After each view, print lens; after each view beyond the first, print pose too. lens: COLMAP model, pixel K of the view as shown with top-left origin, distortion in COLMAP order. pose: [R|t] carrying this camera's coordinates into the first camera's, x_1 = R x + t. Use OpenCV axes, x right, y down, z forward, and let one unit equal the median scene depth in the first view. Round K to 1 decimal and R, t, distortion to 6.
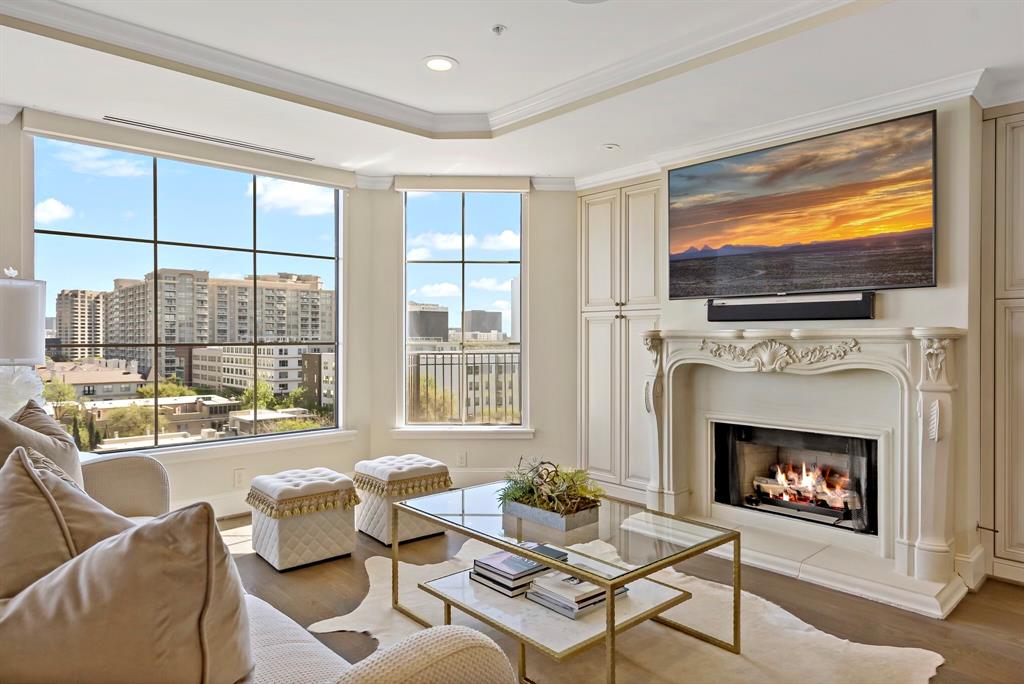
lens RADIAL K [[633.9, 0, 512.0], [0, 633.9, 342.0], [0, 0, 1]] dist [0.005568, 0.001609]
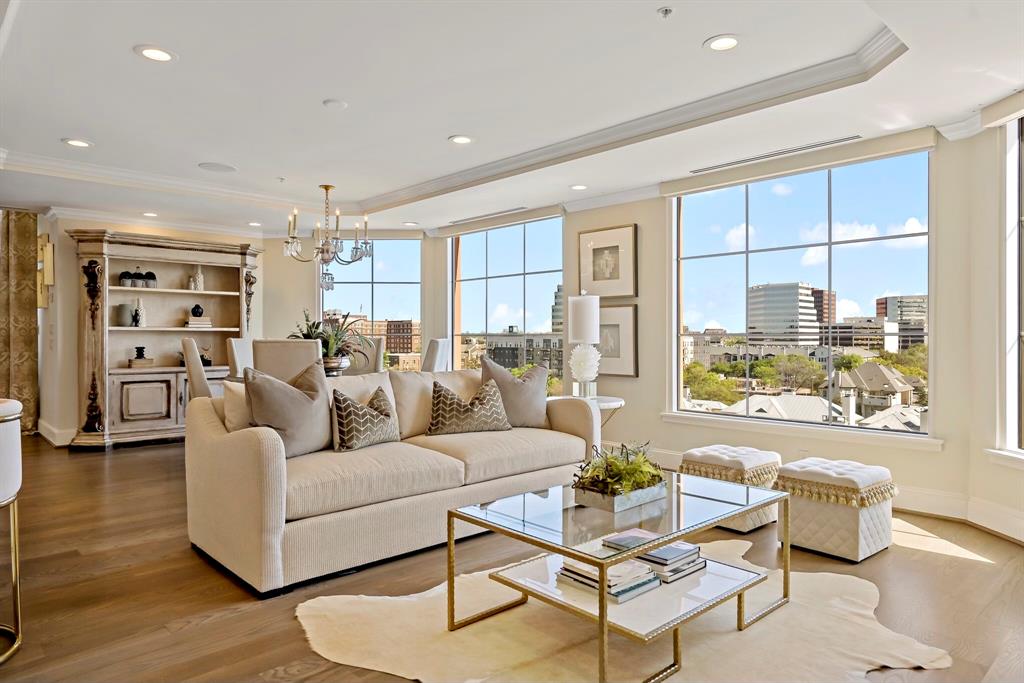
lens RADIAL K [[633.9, 0, 512.0], [0, 633.9, 341.5], [0, 0, 1]] dist [0.005568, 0.001609]
pose [[0.010207, 0.007154, -0.999922, 0.737571], [-0.004899, 0.999963, 0.007104, 0.013222], [0.999936, 0.004826, 0.010242, 0.567948]]
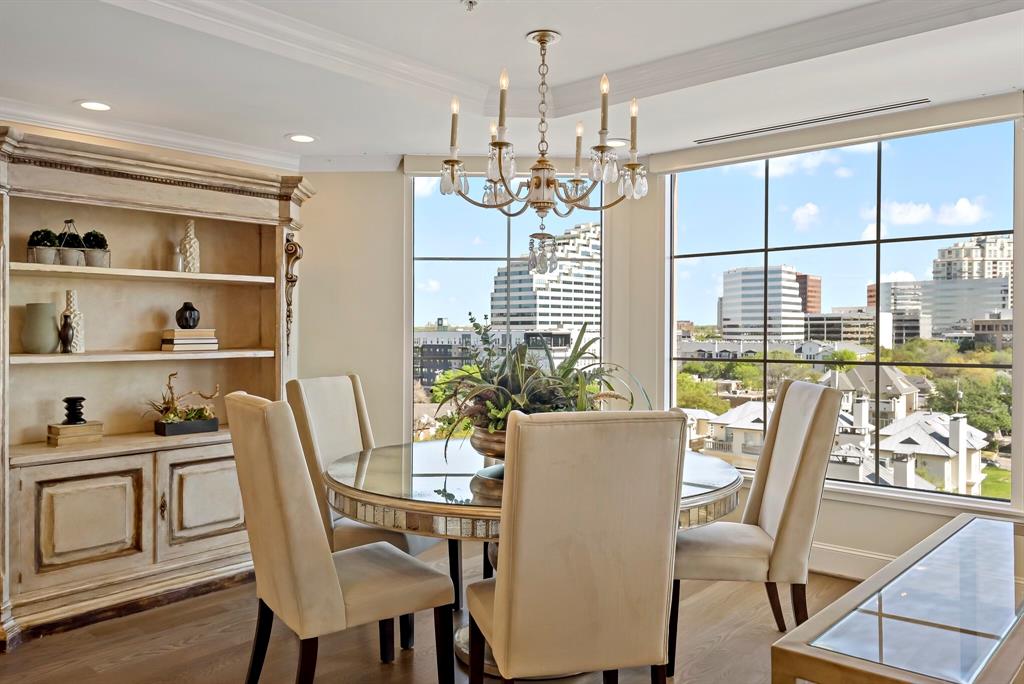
lens RADIAL K [[774.8, 0, 510.2], [0, 774.8, 336.0], [0, 0, 1]] dist [0.002481, -0.002840]
pose [[0.100427, 0.005803, -0.994928, 0.703549], [-0.000531, 0.999983, 0.005778, 0.010940], [0.994944, -0.000052, 0.100428, 0.542279]]
